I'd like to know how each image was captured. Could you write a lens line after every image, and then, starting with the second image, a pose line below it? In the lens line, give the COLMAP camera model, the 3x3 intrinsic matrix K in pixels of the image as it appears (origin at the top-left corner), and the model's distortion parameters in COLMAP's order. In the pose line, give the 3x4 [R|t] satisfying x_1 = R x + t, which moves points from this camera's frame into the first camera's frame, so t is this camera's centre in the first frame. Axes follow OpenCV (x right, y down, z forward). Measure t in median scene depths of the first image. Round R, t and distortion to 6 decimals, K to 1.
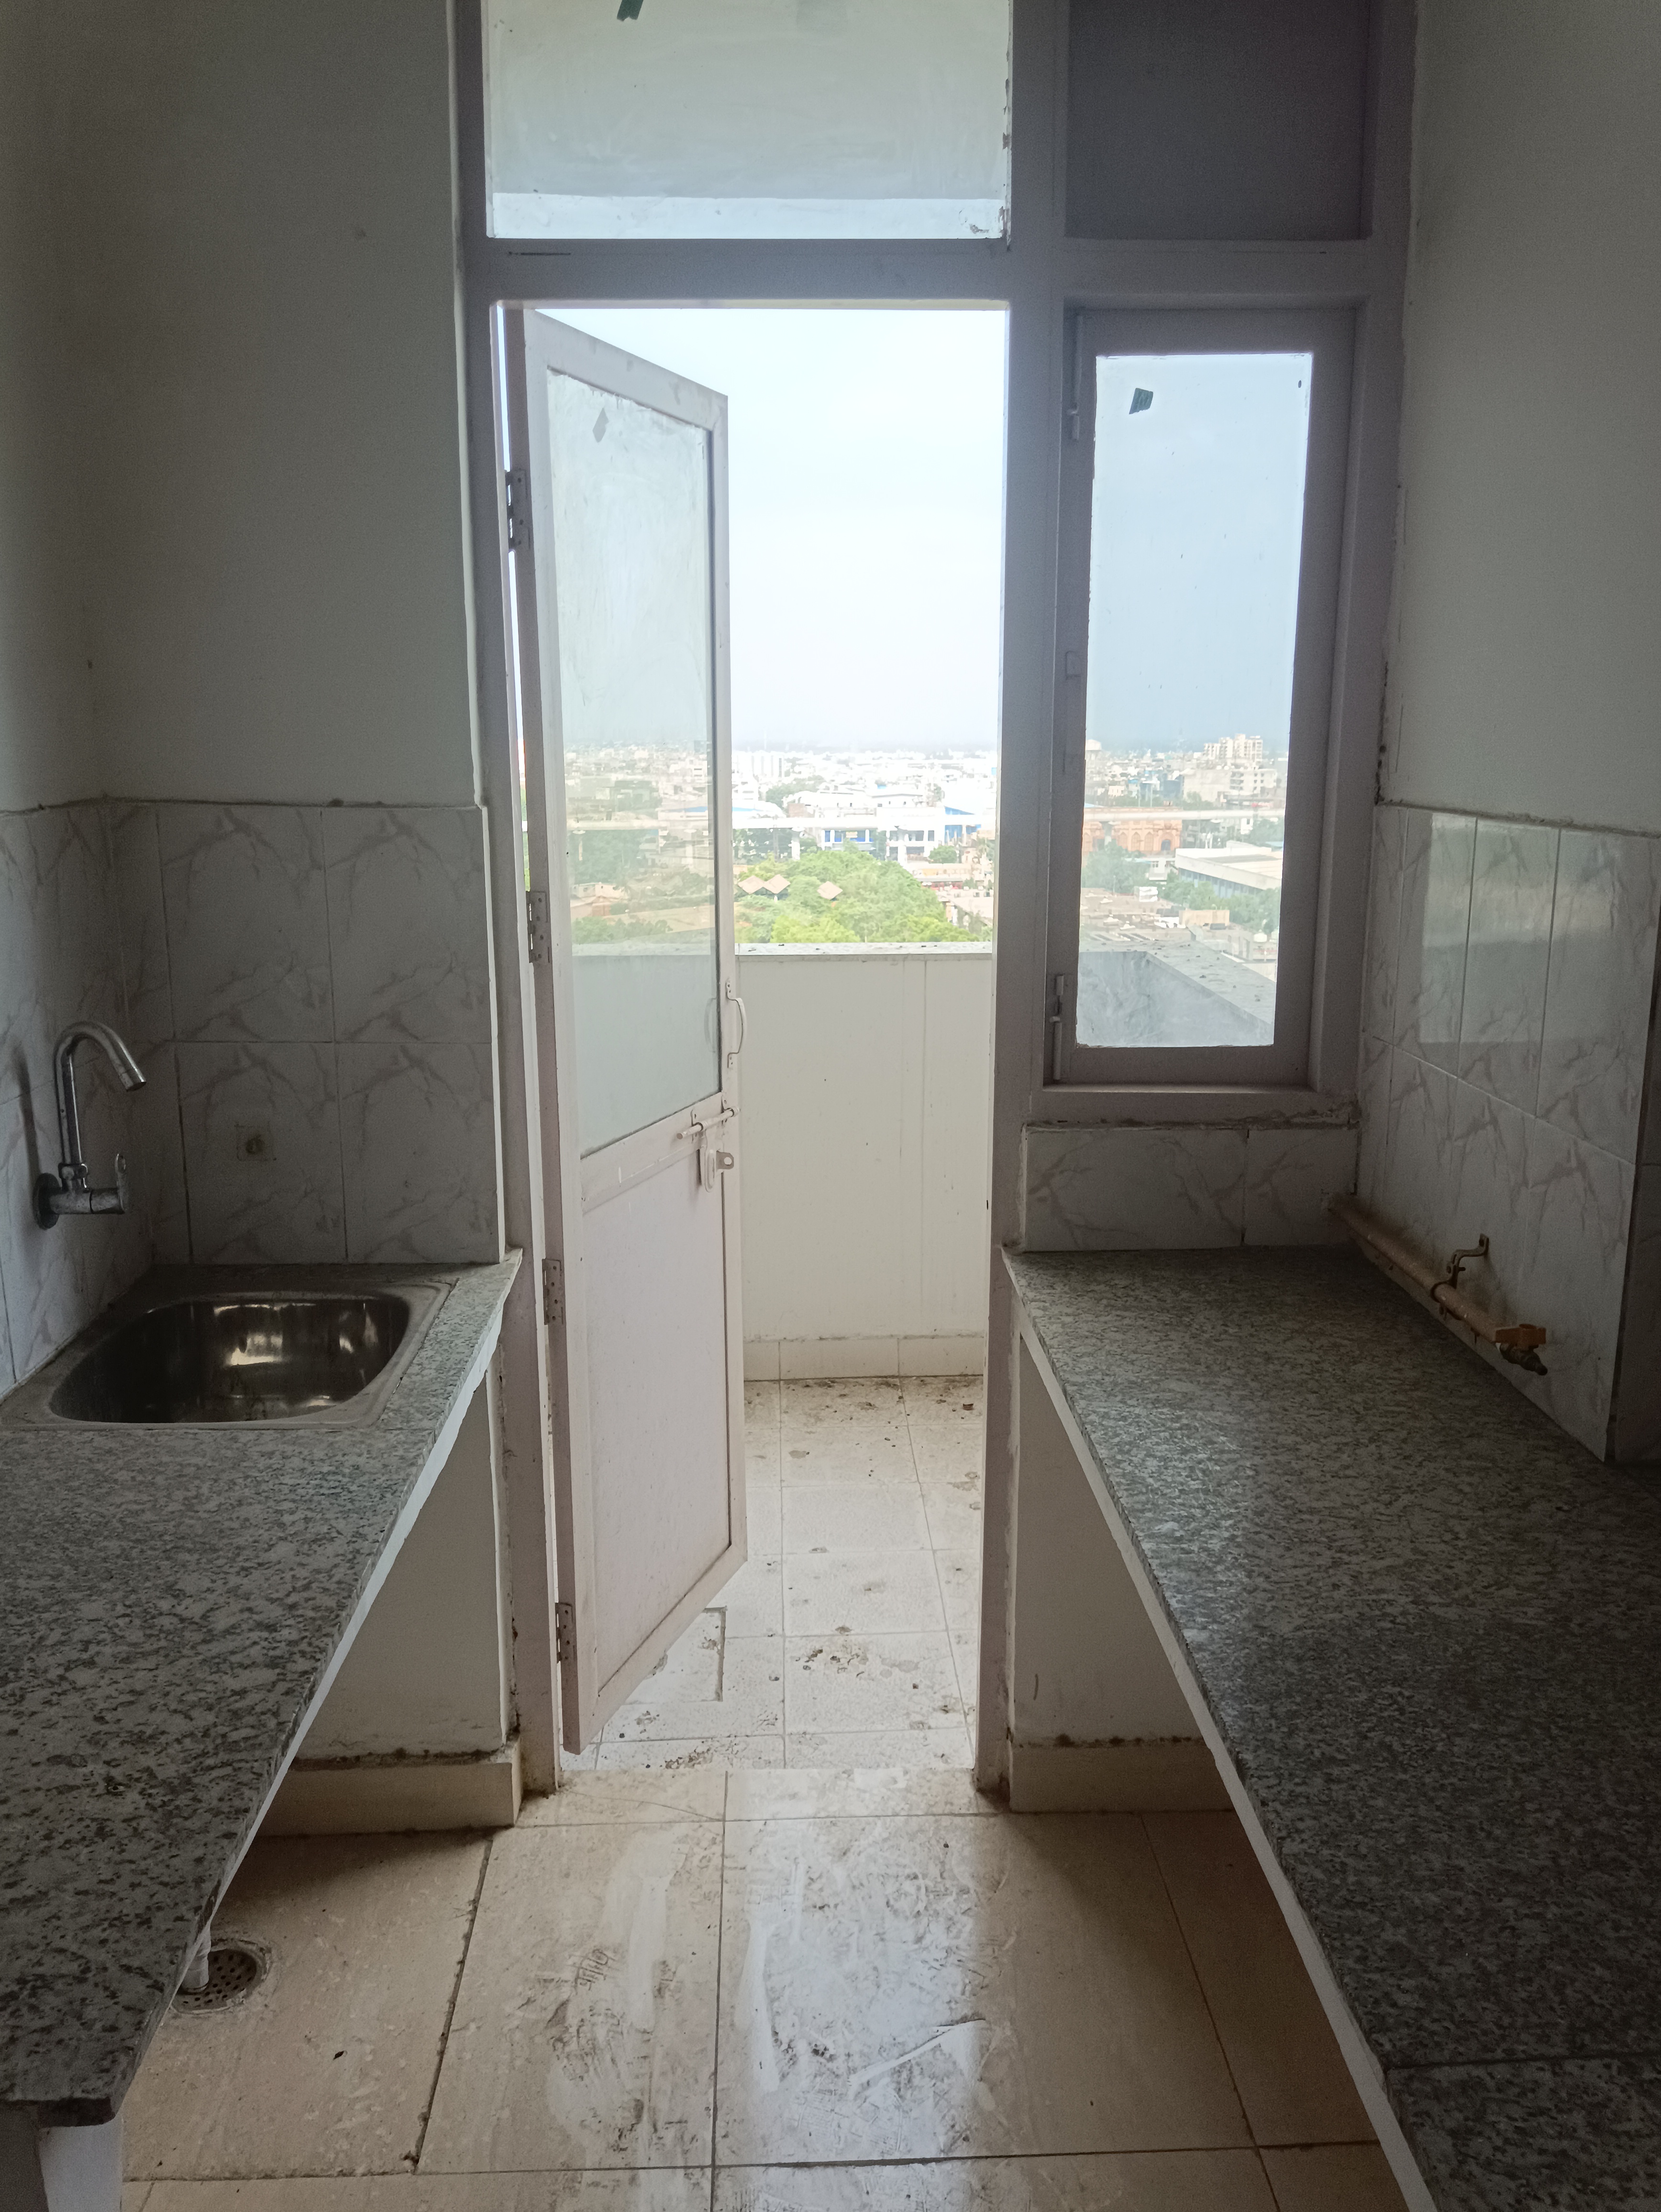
lens RADIAL K [[1683.0, 0, 850.3], [0, 1683.0, 1095.8], [0, 0, 1]] dist [0.081301, -0.129638]
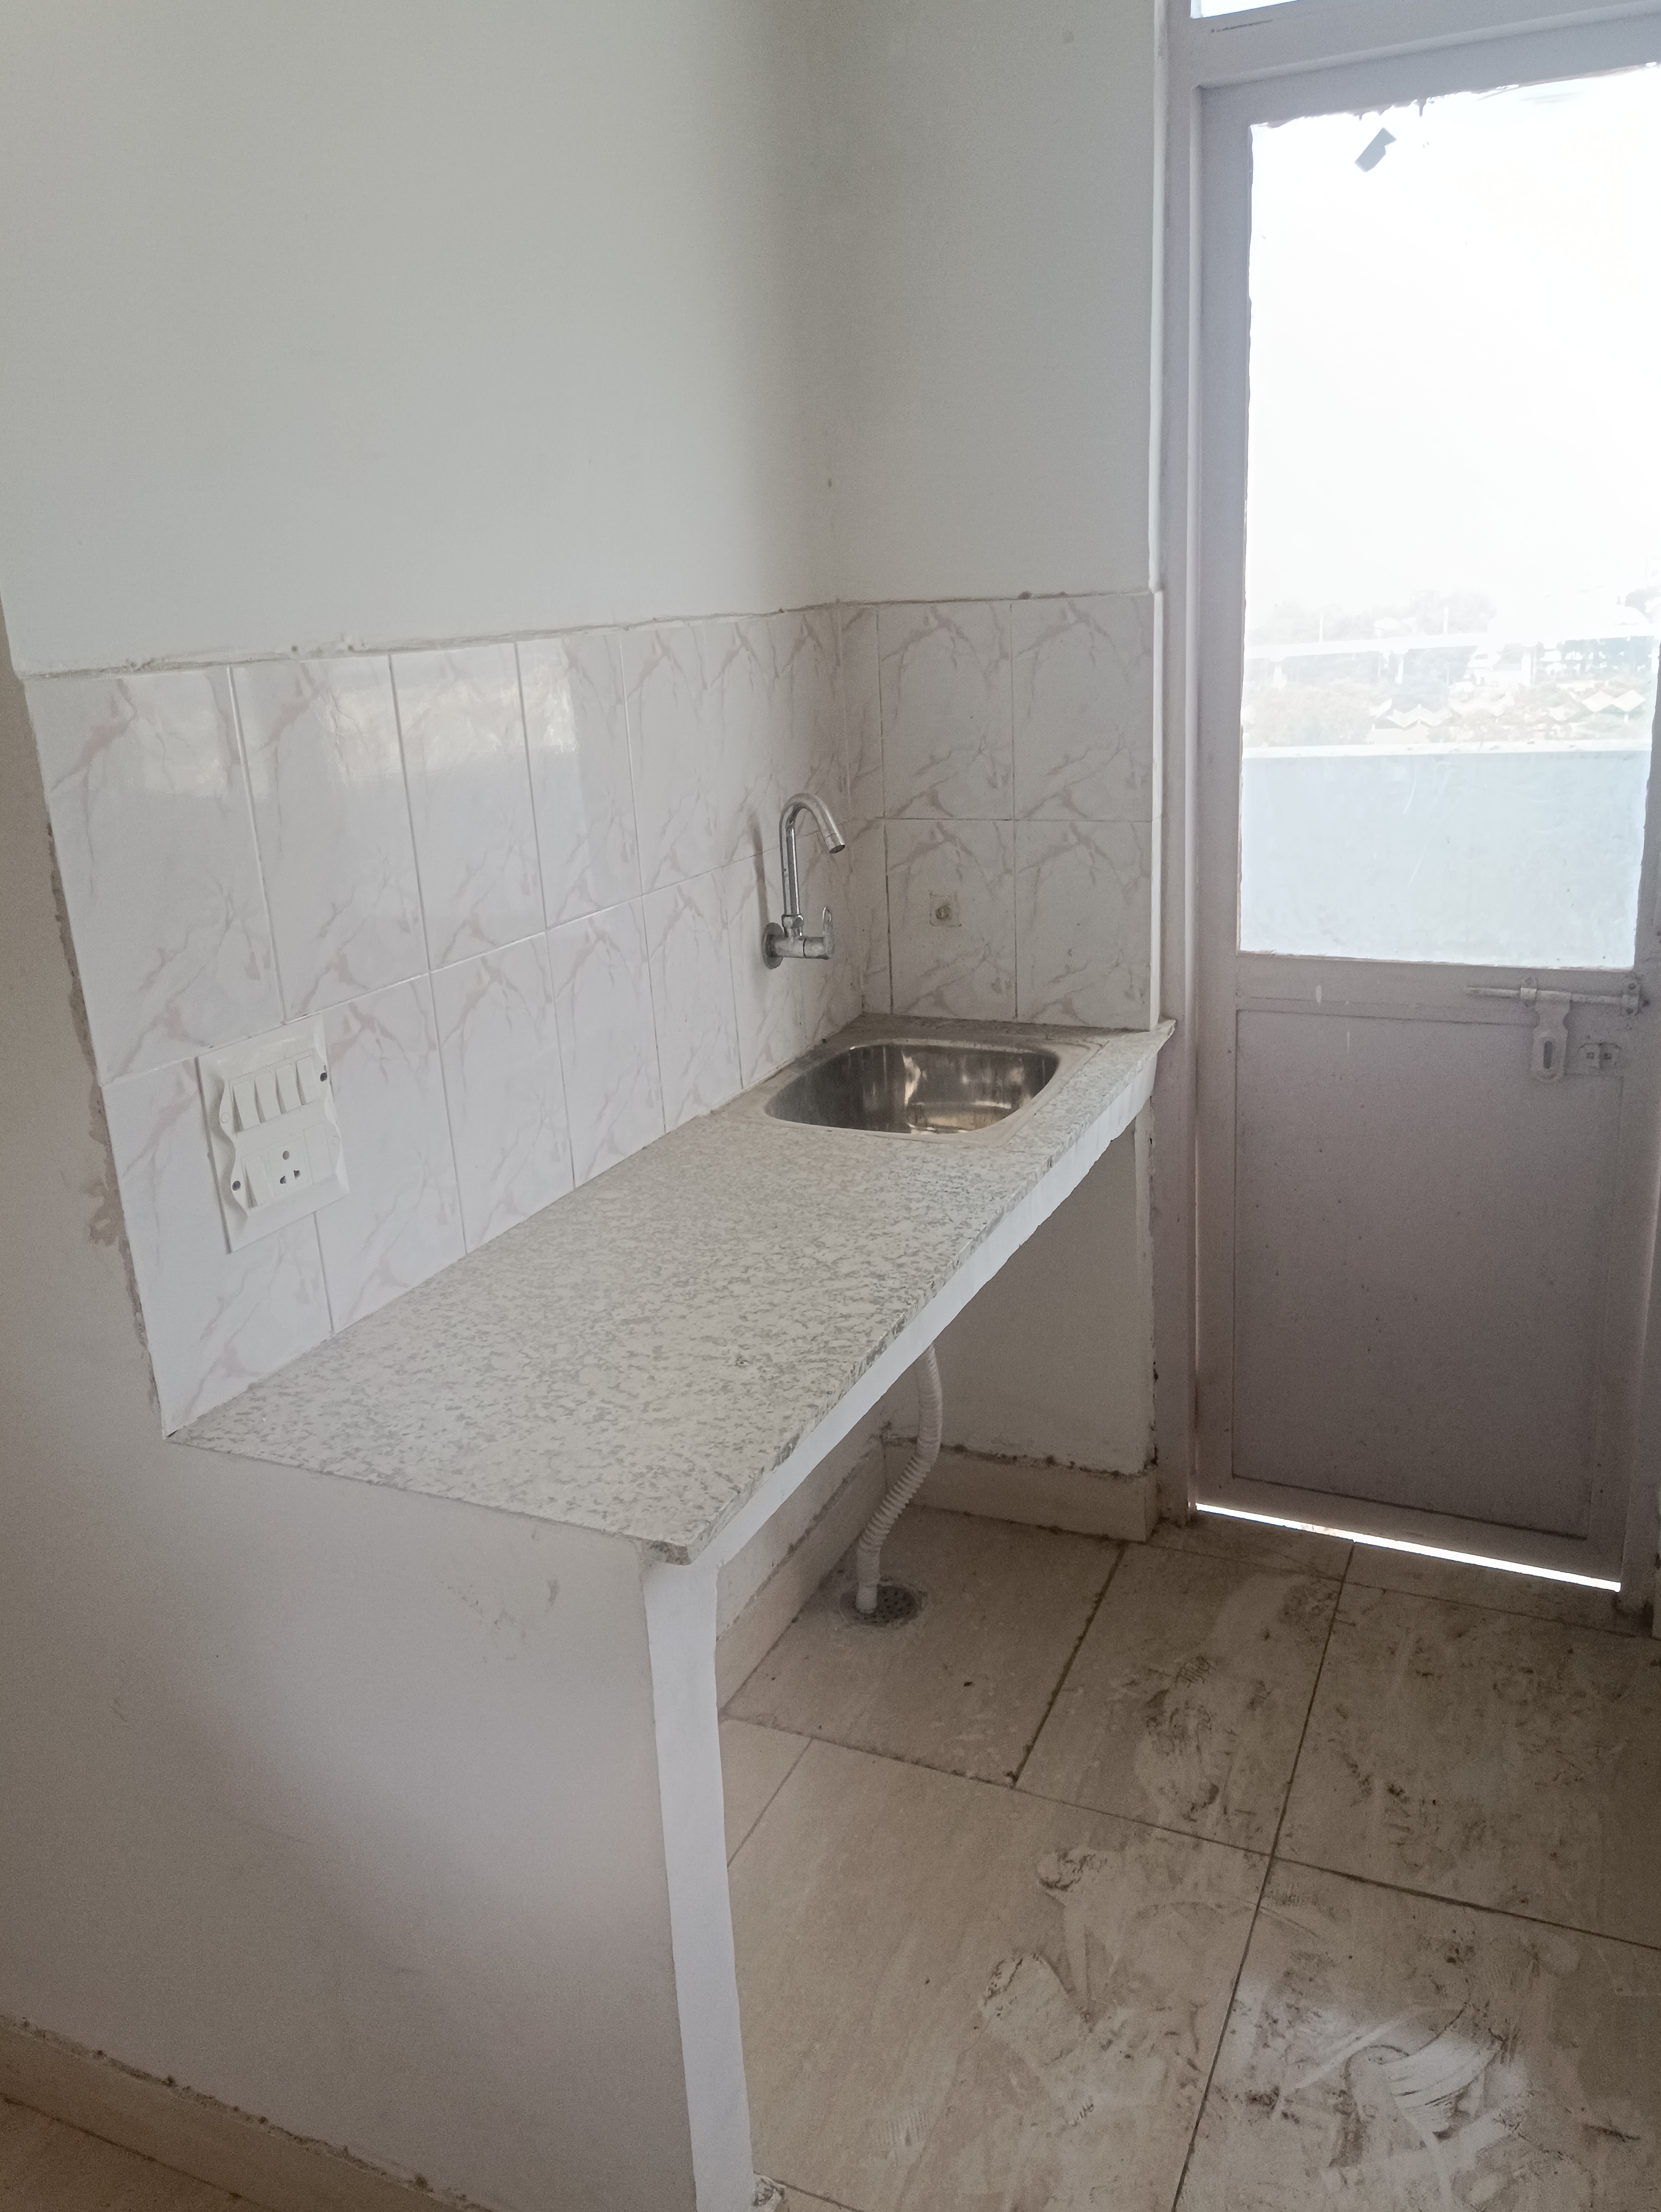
lens RADIAL K [[1683.0, 0, 825.5], [0, 1683.0, 1092.1], [0, 0, 1]] dist [0.081301, -0.129638]
pose [[0.889384, 0.080697, -0.449982, 0.106590], [-0.037134, 0.993797, 0.104826, 0.037590], [0.455650, -0.076521, 0.886864, -0.053121]]
